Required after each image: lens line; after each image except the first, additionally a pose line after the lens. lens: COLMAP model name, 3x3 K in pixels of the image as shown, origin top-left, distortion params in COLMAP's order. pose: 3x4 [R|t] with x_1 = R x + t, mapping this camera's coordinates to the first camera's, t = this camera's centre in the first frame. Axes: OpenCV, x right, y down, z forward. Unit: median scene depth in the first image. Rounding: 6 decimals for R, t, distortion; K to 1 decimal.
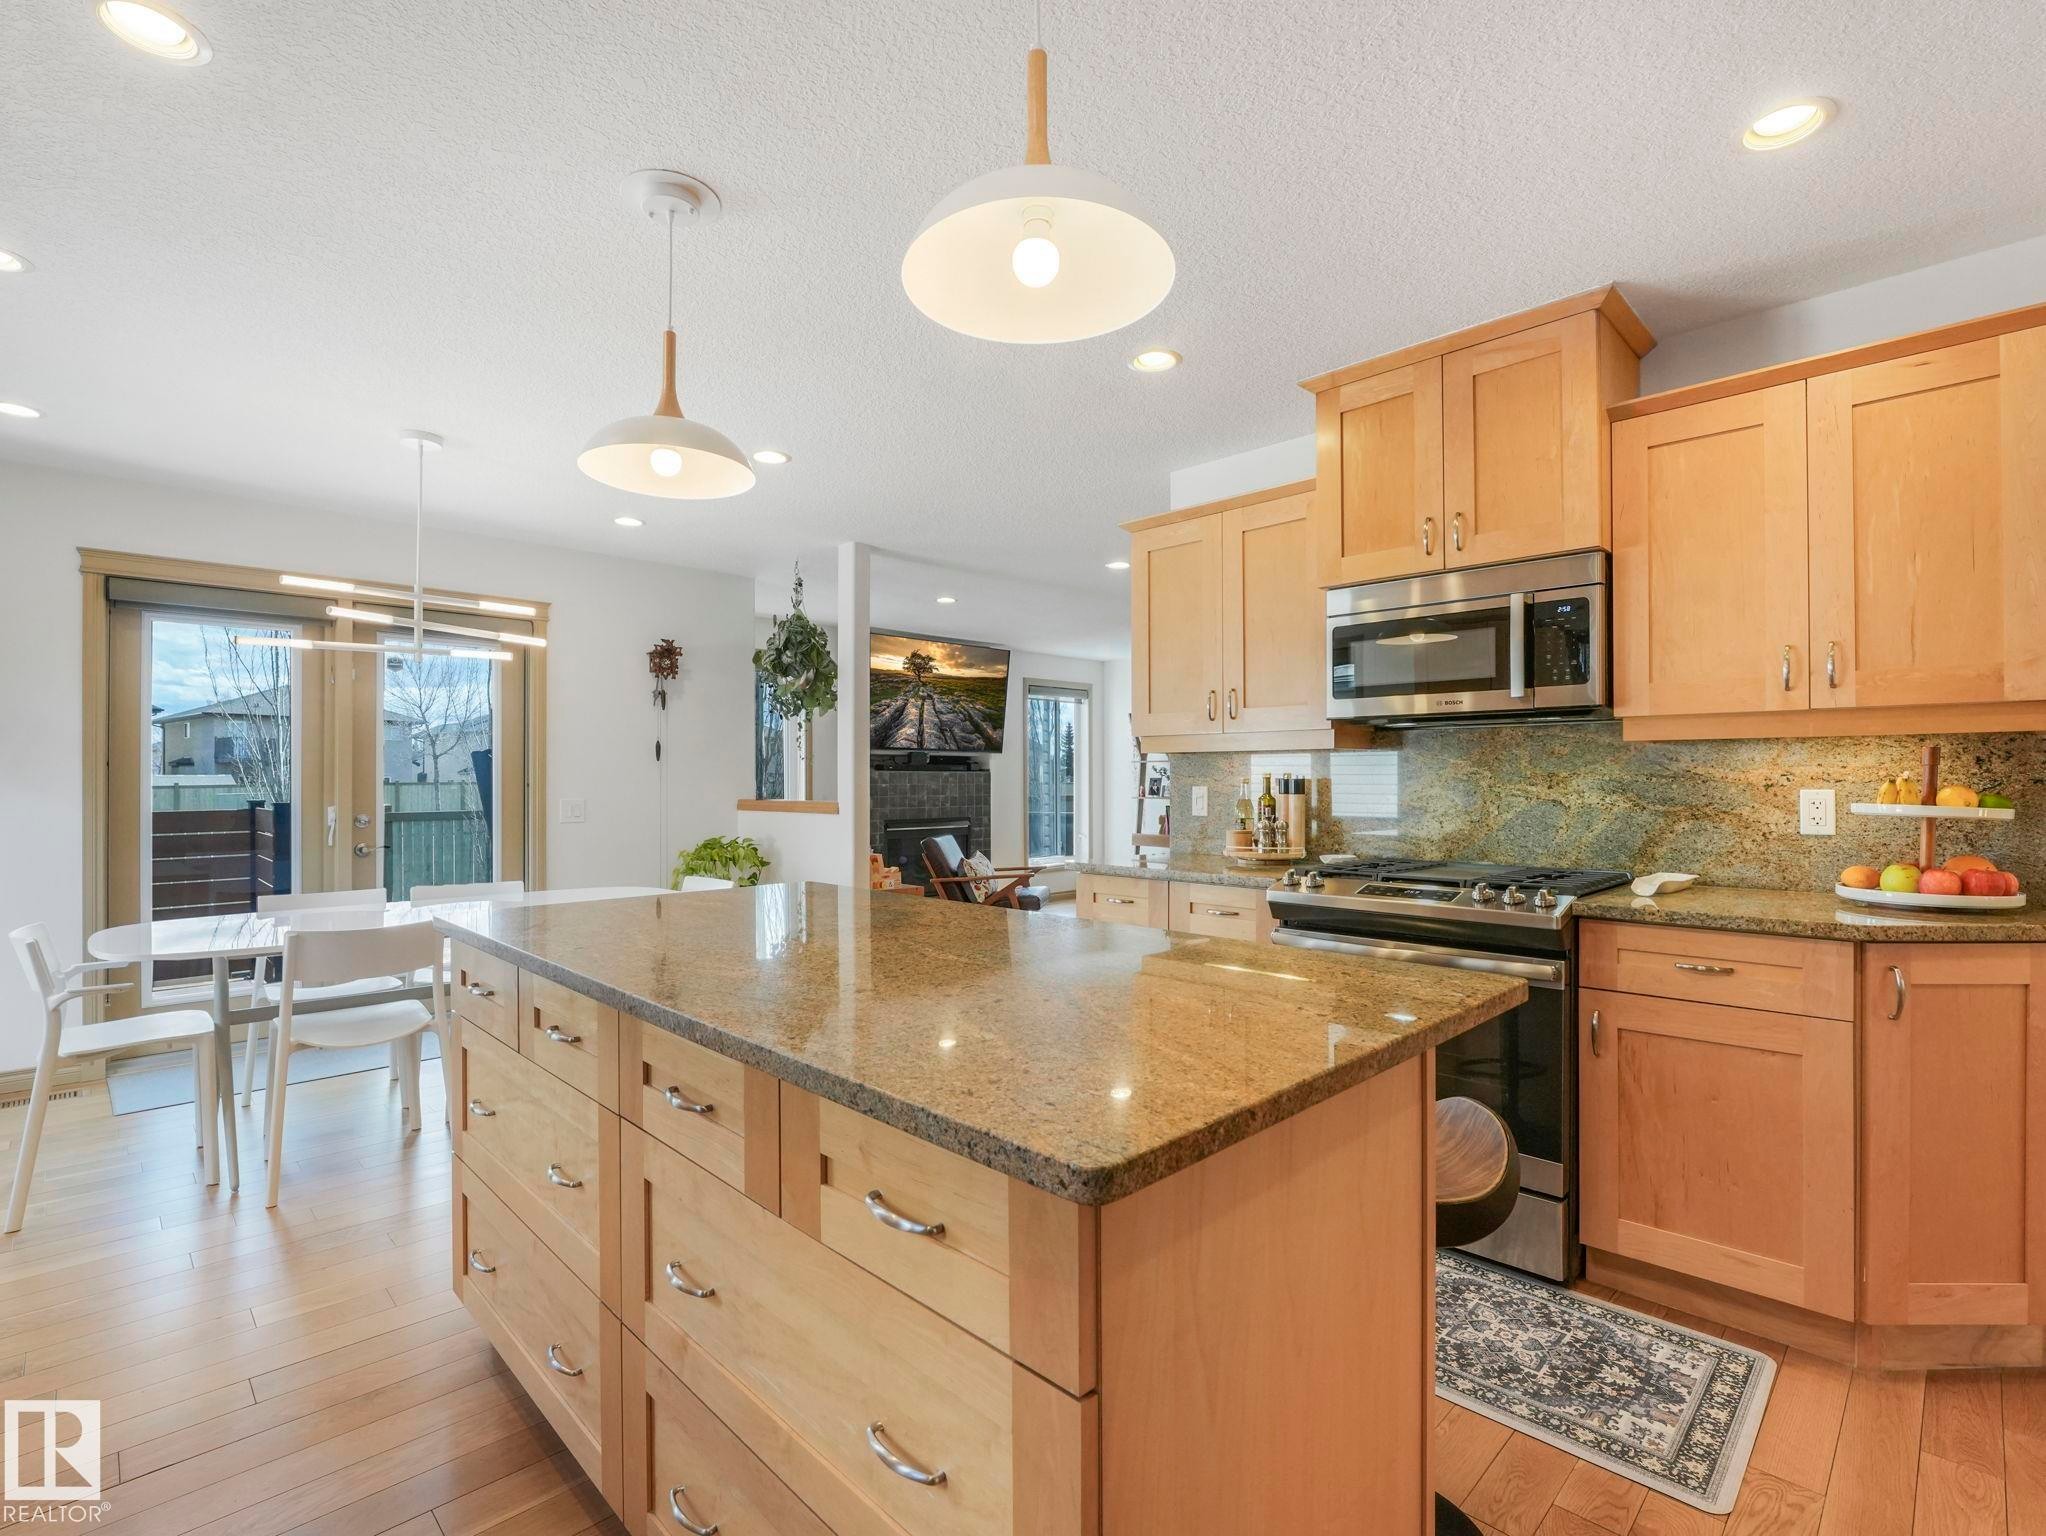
lens RADIAL K [[963.4, 0, 1015.4], [0, 963.4, 780.0], [0, 0, 1]] dist [-0.012957, -0.000031]
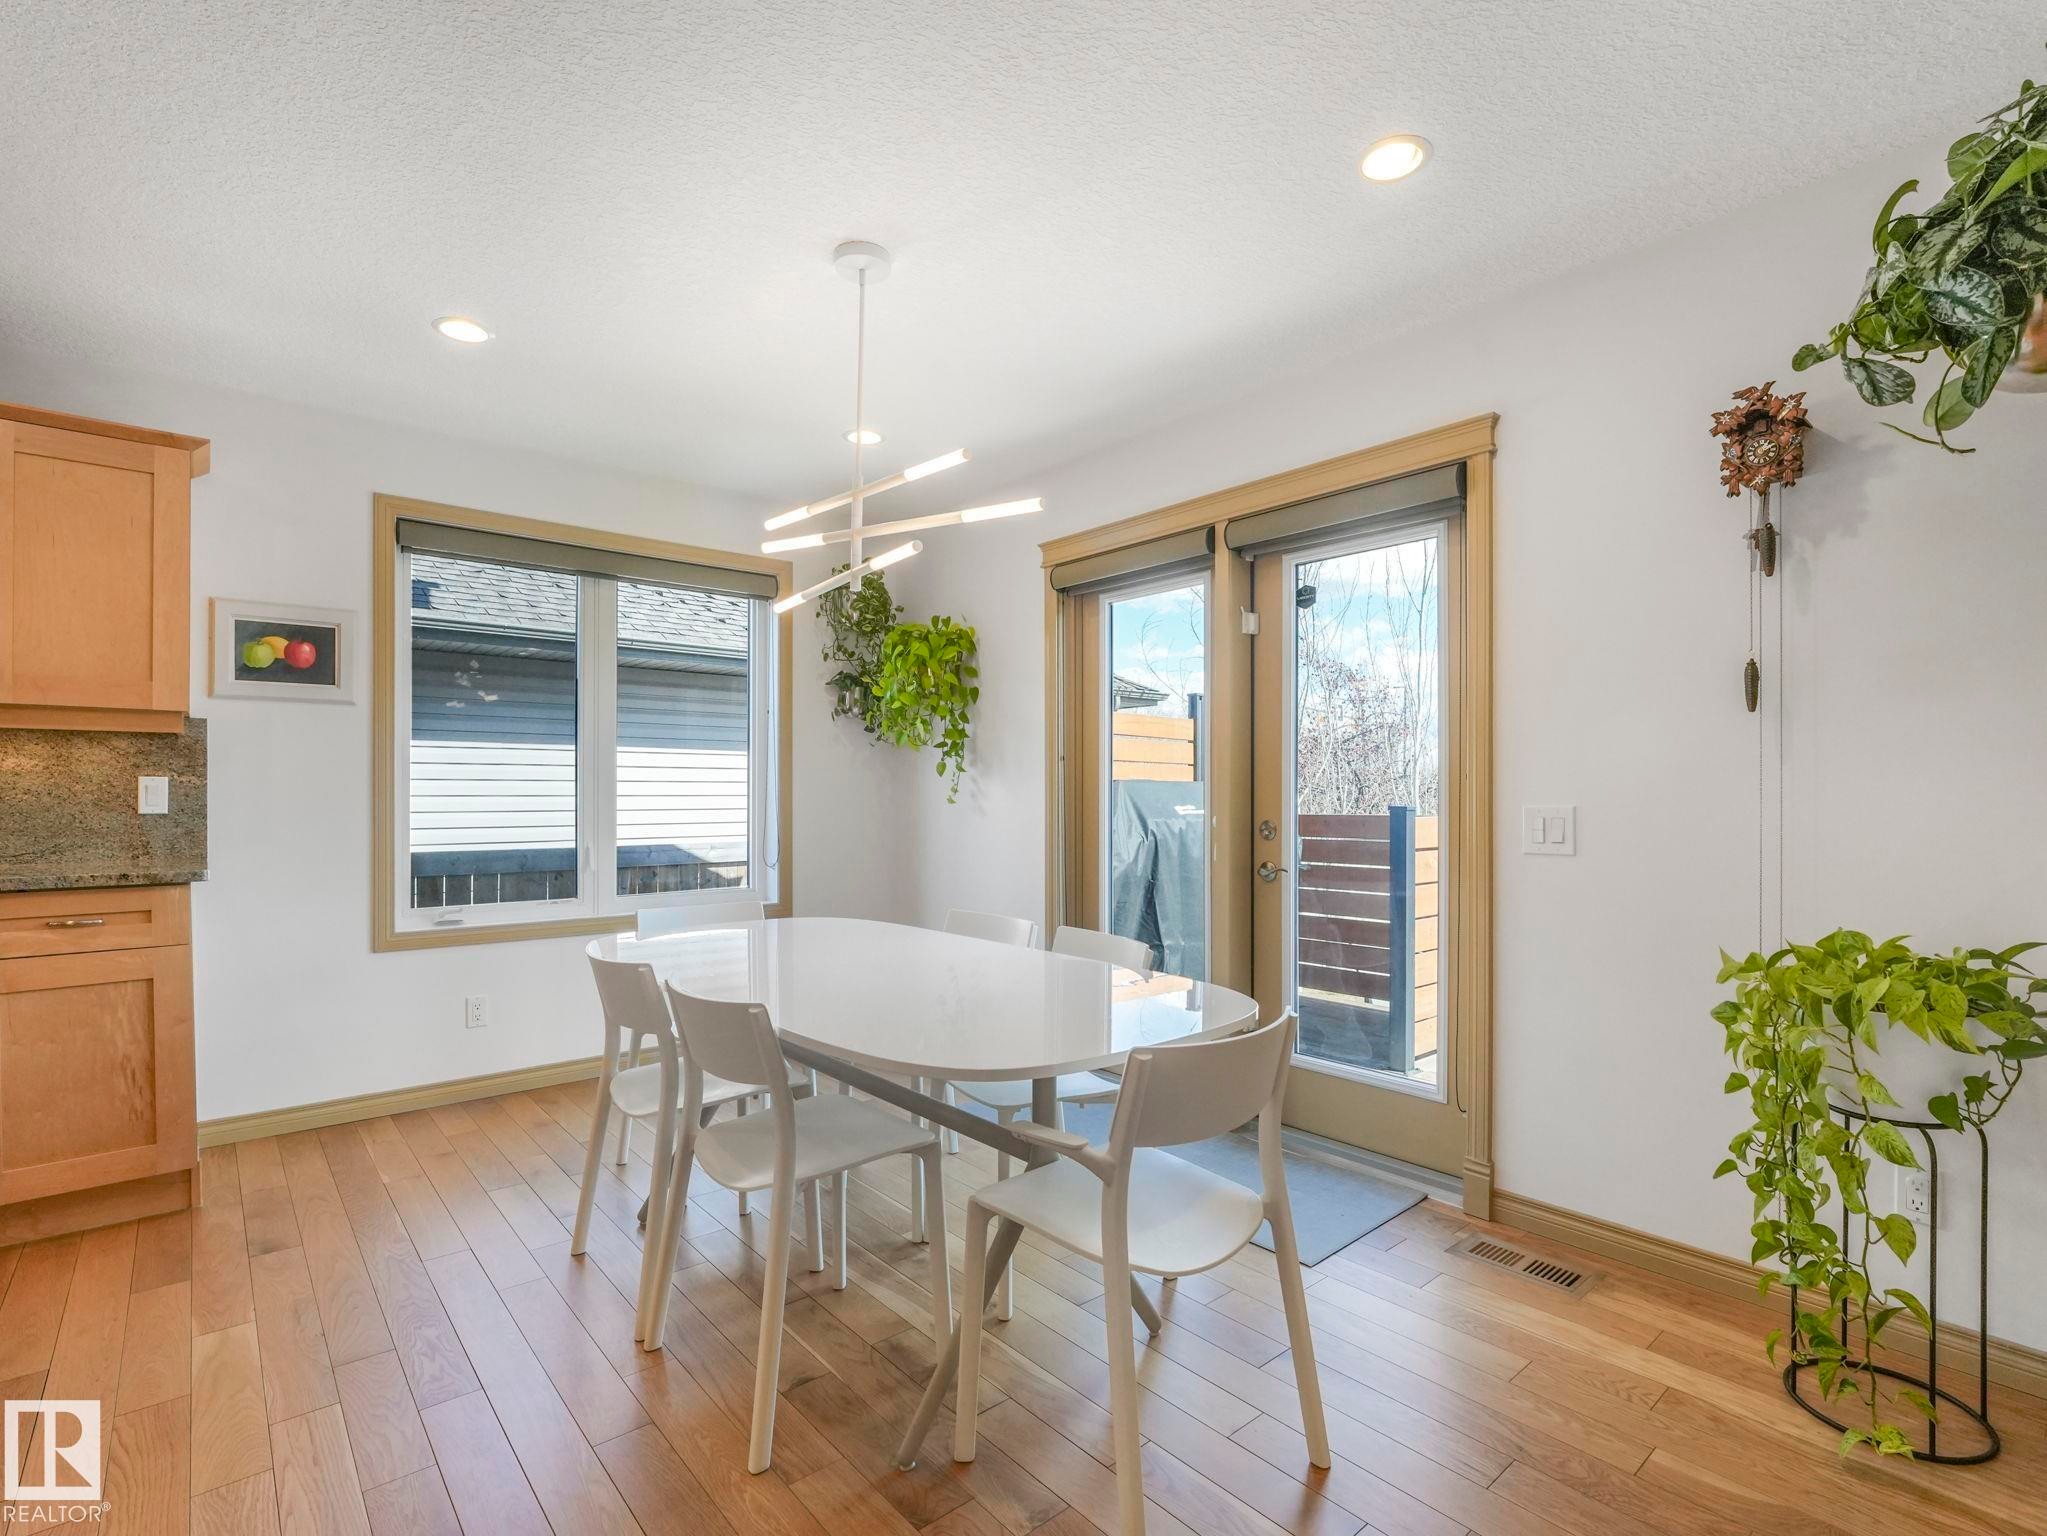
lens RADIAL K [[977.3, 0, 1029.8], [0, 977.3, 795.3], [0, 0, 1]] dist [-0.013941, -0.000317]
pose [[-0.063787, 0.001928, -0.997962, 0.031547], [-0.001132, 0.999997, 0.002004, 0.011045], [0.997963, 0.001258, -0.063784, 0.566635]]
